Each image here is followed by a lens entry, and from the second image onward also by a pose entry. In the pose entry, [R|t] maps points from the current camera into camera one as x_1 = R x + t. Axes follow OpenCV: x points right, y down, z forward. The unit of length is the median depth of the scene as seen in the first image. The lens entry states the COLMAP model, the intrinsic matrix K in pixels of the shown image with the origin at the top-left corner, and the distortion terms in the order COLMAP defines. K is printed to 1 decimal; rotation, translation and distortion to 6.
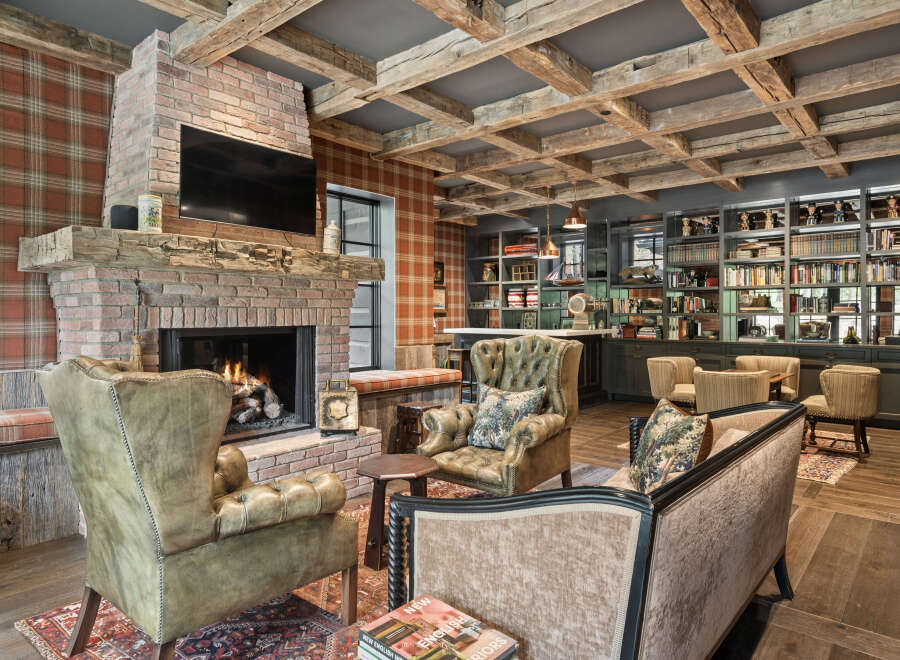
lens RADIAL K [[560.1, 0, 449.7], [0, 560.1, 311.4], [0, 0, 1]] dist [0.019403, -0.002634]
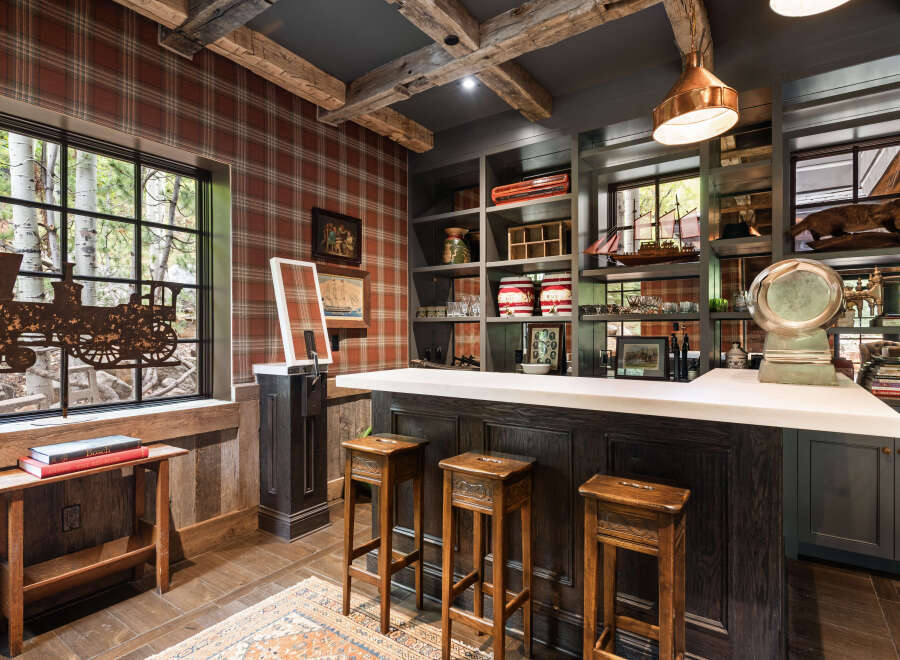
lens RADIAL K [[483.4, 0, 451.2], [0, 483.4, 332.3], [0, 0, 1]] dist [0.002972, -0.000805]
pose [[0.994805, -0.002258, 0.101770, 0.023156], [0.001918, 0.999992, 0.003441, 0.004488], [-0.101777, -0.003228, 0.994802, 0.611909]]
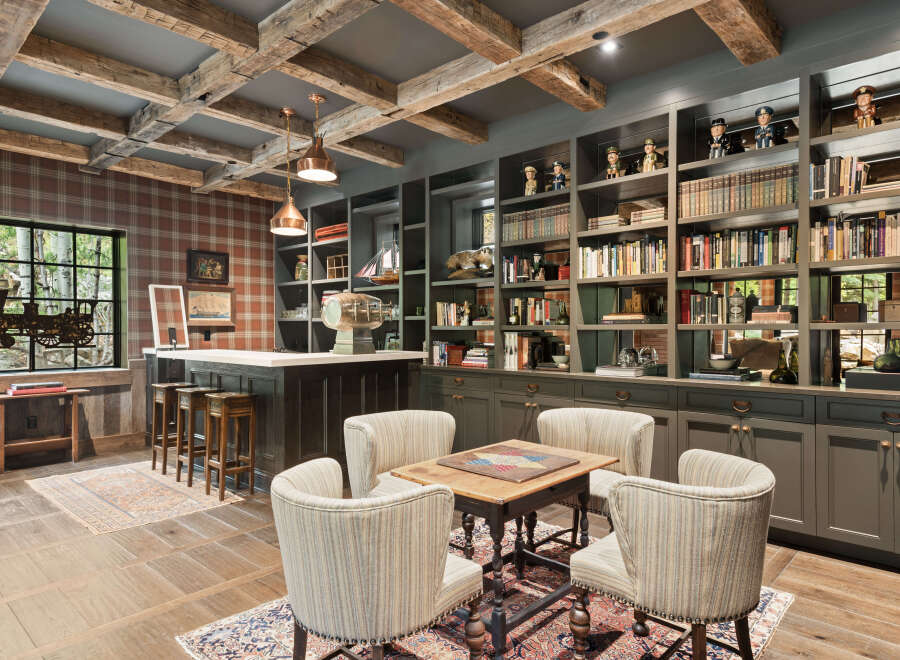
lens RADIAL K [[560.1, 0, 451.0], [0, 560.1, 332.5], [0, 0, 1]] dist [0.019403, -0.002634]
pose [[0.999333, -0.000895, -0.036505, 0.294144], [0.001313, 0.999934, 0.011433, 0.002926], [0.036492, -0.011473, 0.999268, 0.327824]]
